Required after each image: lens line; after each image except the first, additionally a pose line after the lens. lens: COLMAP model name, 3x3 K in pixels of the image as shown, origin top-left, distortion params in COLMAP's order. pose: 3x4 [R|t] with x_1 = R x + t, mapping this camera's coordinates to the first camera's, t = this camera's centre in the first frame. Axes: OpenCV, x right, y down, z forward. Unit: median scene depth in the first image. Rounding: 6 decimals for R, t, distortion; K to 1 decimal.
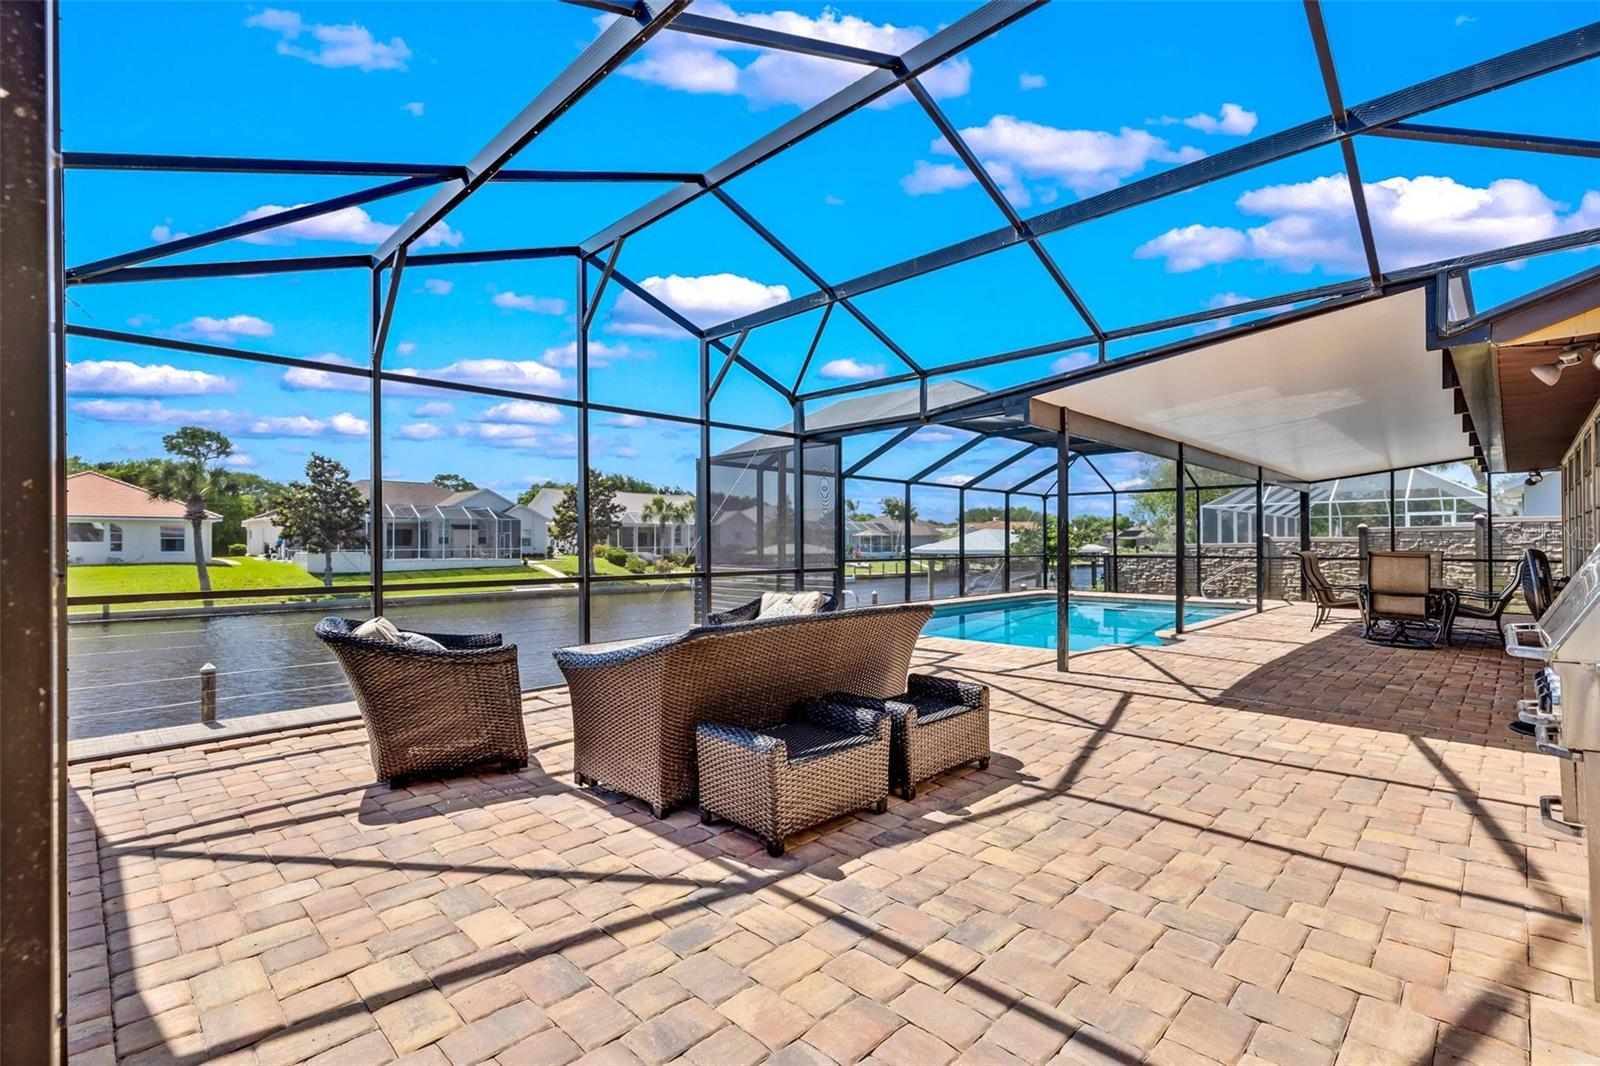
lens RADIAL K [[724.4, 0, 800.0], [0, 724.4, 533.0], [0, 0, 1]] dist [-0.001759, -0.000247]
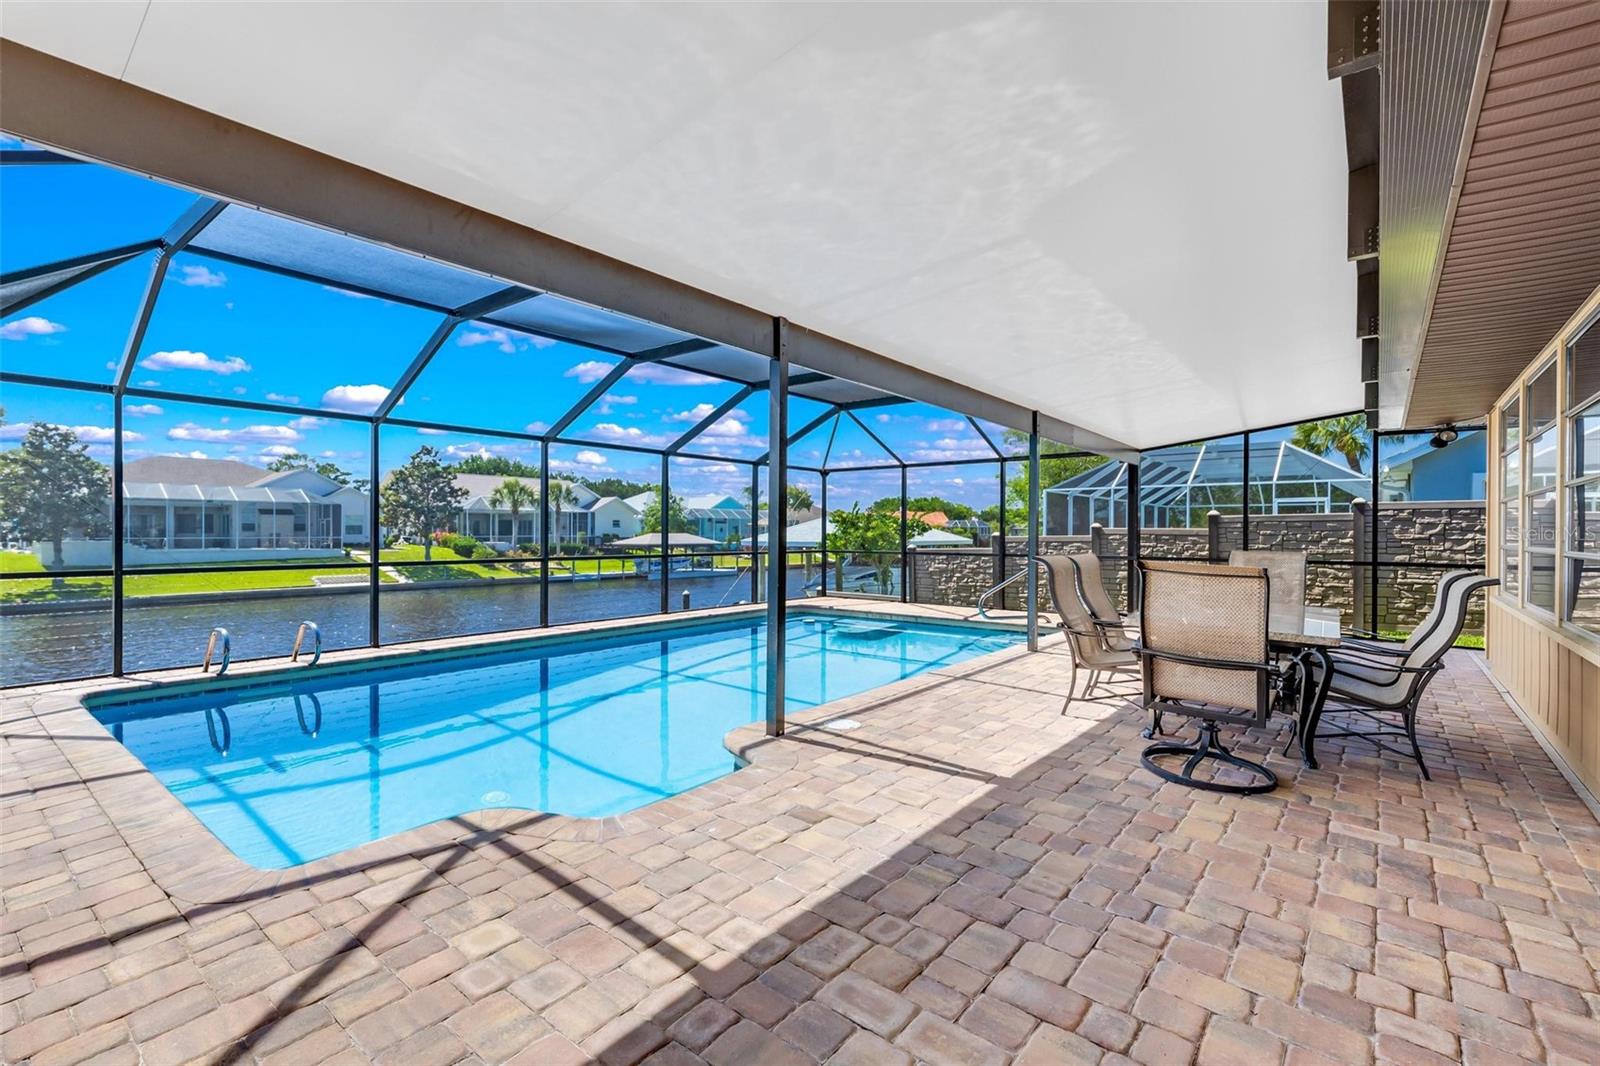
lens RADIAL K [[724.4, 0, 800.0], [0, 724.4, 533.0], [0, 0, 1]] dist [-0.001759, -0.000247]
pose [[0.994532, 0.005174, 0.104304, 0.237037], [-0.006706, 0.999875, 0.014347, 0.002065], [-0.104216, -0.014968, 0.994442, 0.260782]]
